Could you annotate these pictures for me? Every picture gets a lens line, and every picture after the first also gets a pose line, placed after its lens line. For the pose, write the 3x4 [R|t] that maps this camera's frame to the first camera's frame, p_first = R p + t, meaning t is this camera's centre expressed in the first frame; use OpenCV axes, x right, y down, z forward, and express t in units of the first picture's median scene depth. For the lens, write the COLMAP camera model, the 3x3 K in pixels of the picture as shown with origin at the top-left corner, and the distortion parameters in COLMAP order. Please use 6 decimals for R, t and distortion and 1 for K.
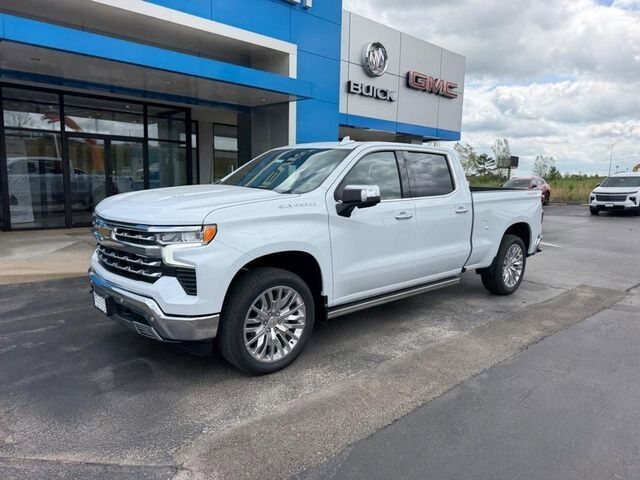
lens RADIAL K [[457.5, 0, 321.1], [0, 457.5, 235.9], [0, 0, 1]] dist [0.005164, -0.007385]
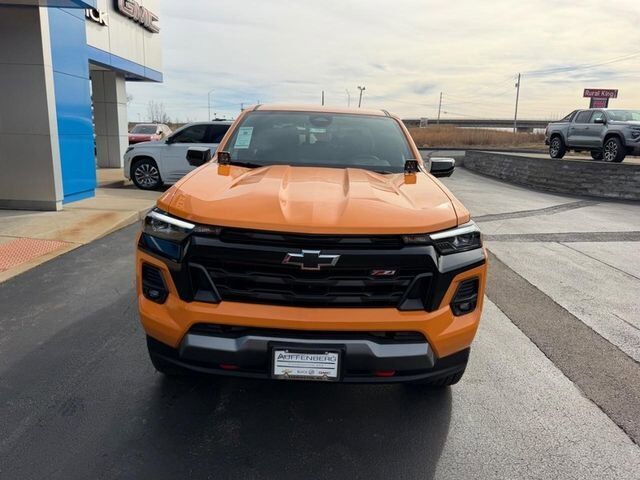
lens RADIAL K [[457.5, 0, 321.1], [0, 457.5, 235.9], [0, 0, 1]] dist [0.005164, -0.007385]
pose [[0.693458, -0.154387, 0.703761, -0.215282], [0.070029, 0.986591, 0.147428, -0.027437], [-0.717085, -0.052952, 0.694971, 0.172291]]
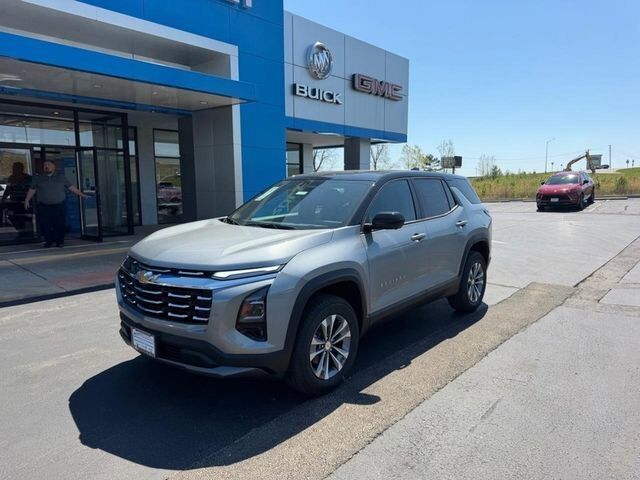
lens RADIAL K [[456.9, 0, 320.6], [0, 456.9, 234.5], [0, 0, 1]] dist [0.041317, -0.062464]
pose [[0.993962, -0.041060, 0.101754, 0.003860], [0.042215, 0.999066, -0.009222, -0.004302], [-0.101281, 0.013462, 0.994767, 0.020750]]
